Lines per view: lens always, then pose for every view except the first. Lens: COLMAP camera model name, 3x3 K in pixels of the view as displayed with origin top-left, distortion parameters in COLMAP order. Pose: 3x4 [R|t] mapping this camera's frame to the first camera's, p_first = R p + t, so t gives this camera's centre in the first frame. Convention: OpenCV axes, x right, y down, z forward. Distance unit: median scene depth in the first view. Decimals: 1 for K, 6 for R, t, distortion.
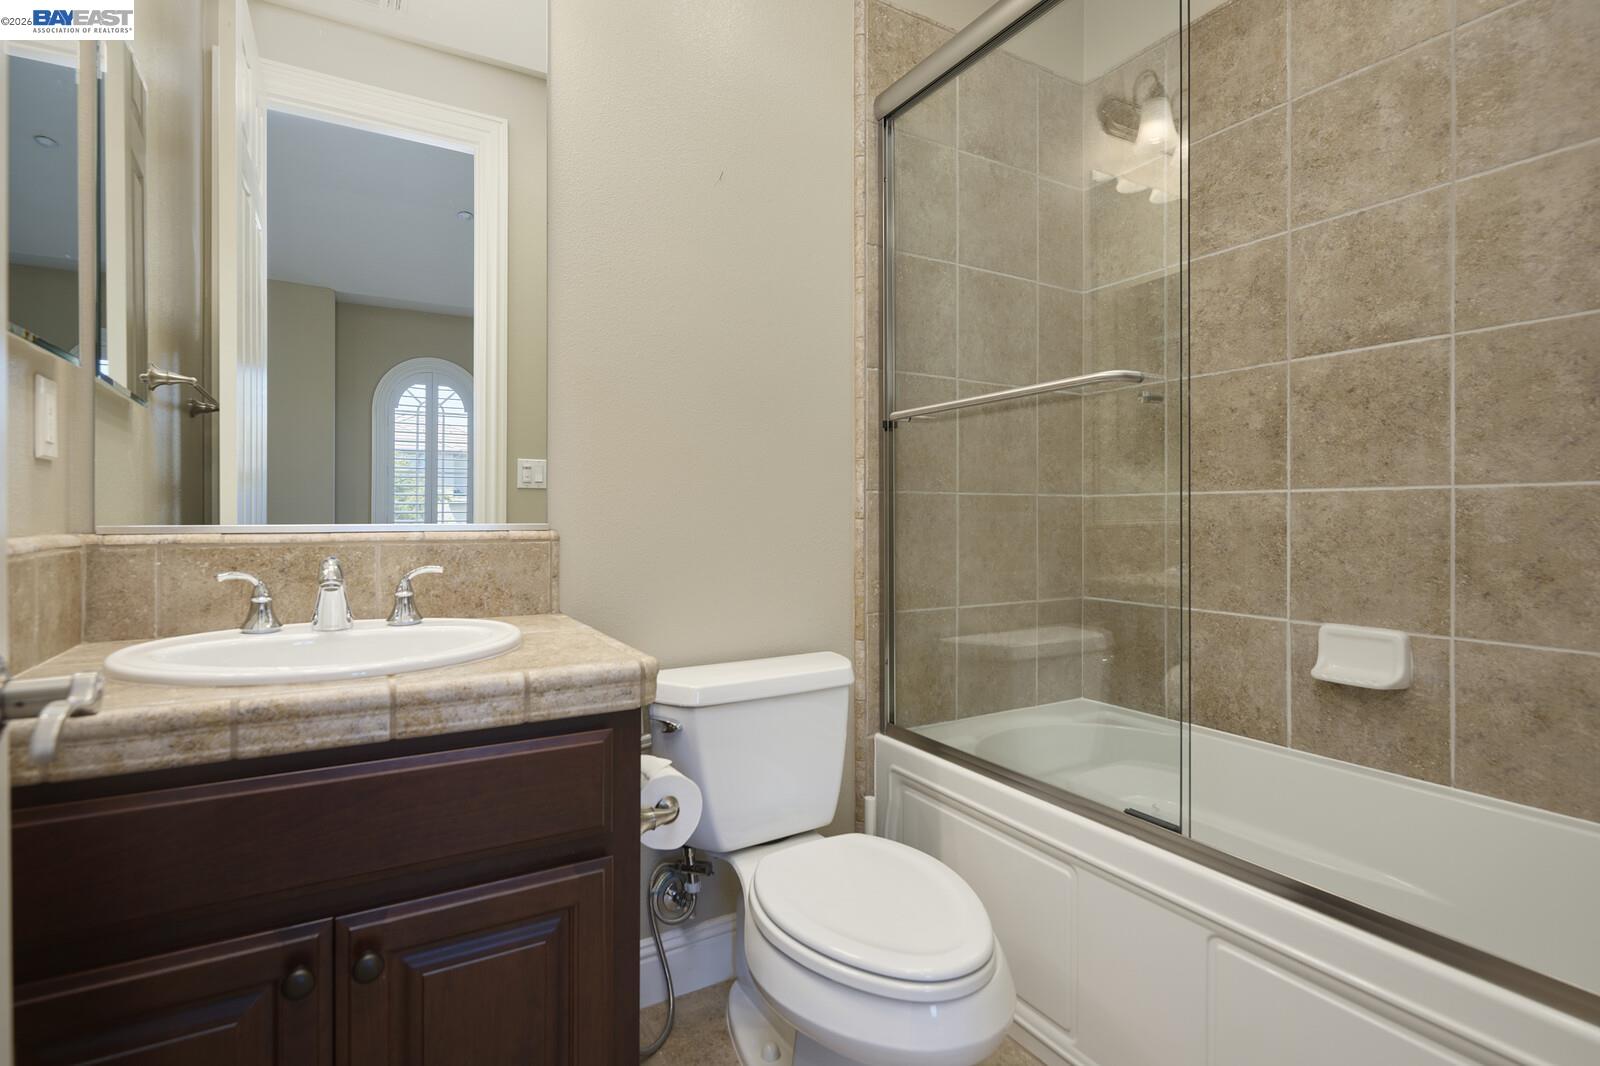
lens RADIAL K [[747.8, 0, 792.0], [0, 747.8, 521.6], [0, 0, 1]] dist [-0.003069, -0.000598]
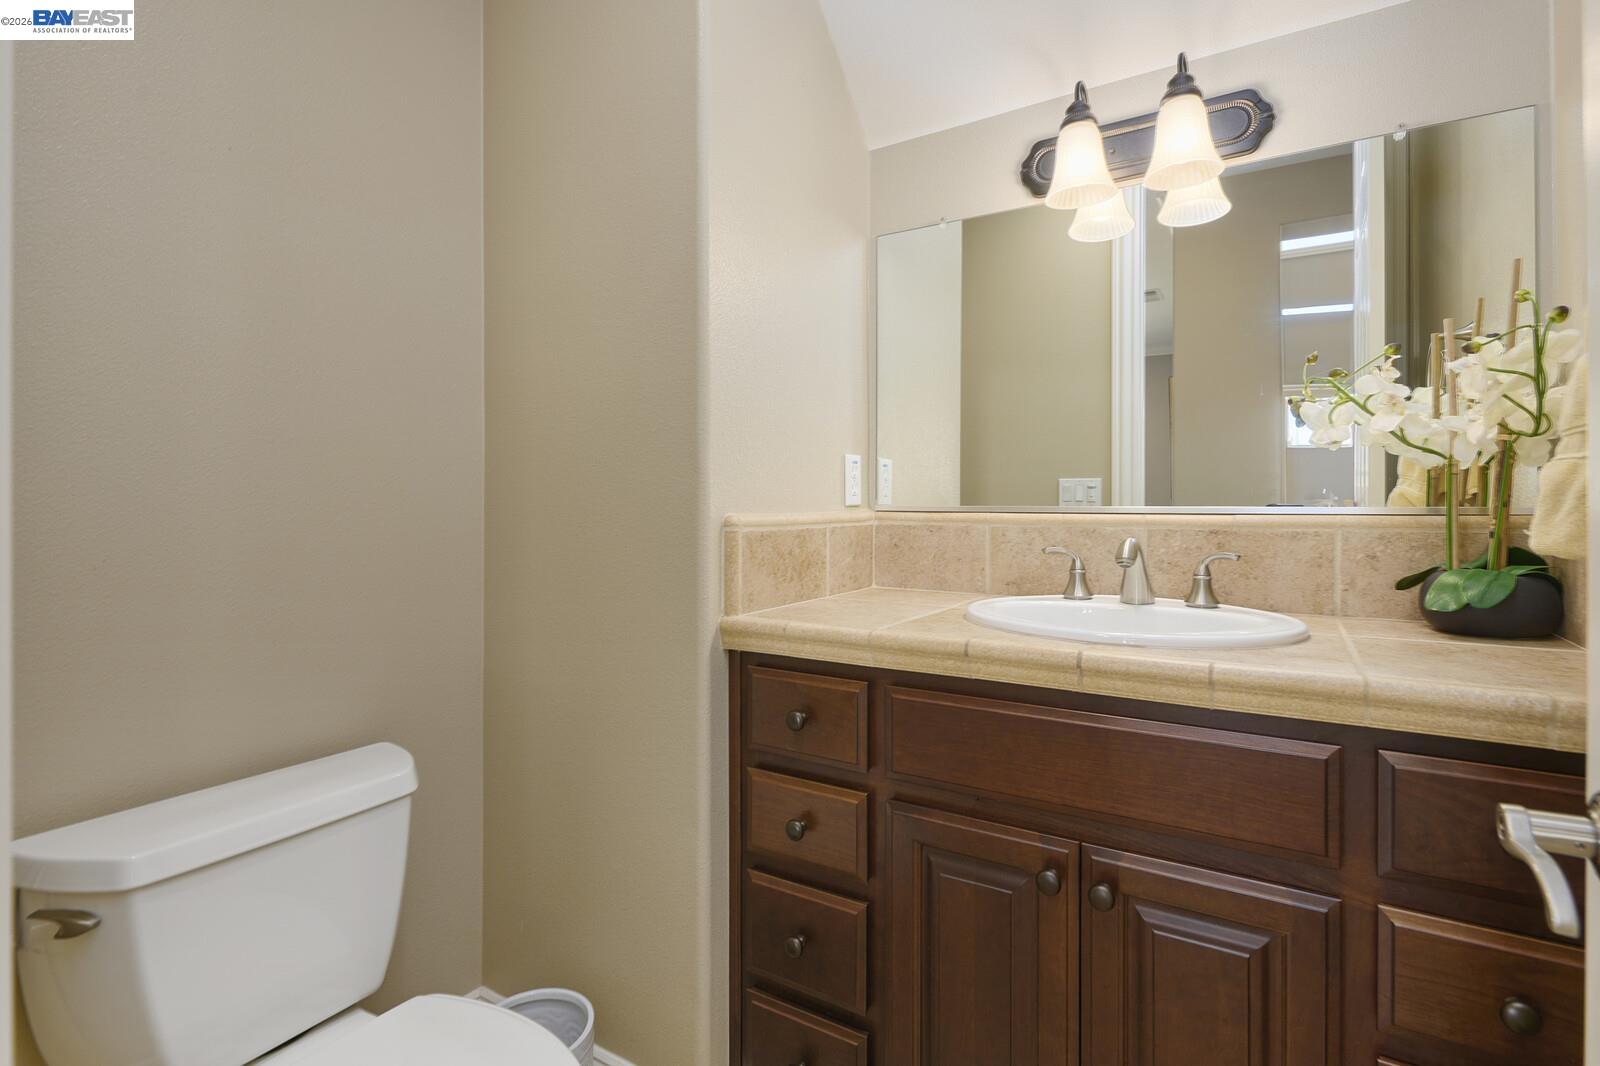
lens RADIAL K [[747.8, 0, 799.7], [0, 747.8, 521.3], [0, 0, 1]] dist [-0.003069, -0.000598]
pose [[0.502082, 0.017940, -0.864634, 0.101160], [0.002079, 0.999757, 0.021951, -0.004029], [0.864818, -0.012819, 0.501922, 0.013868]]
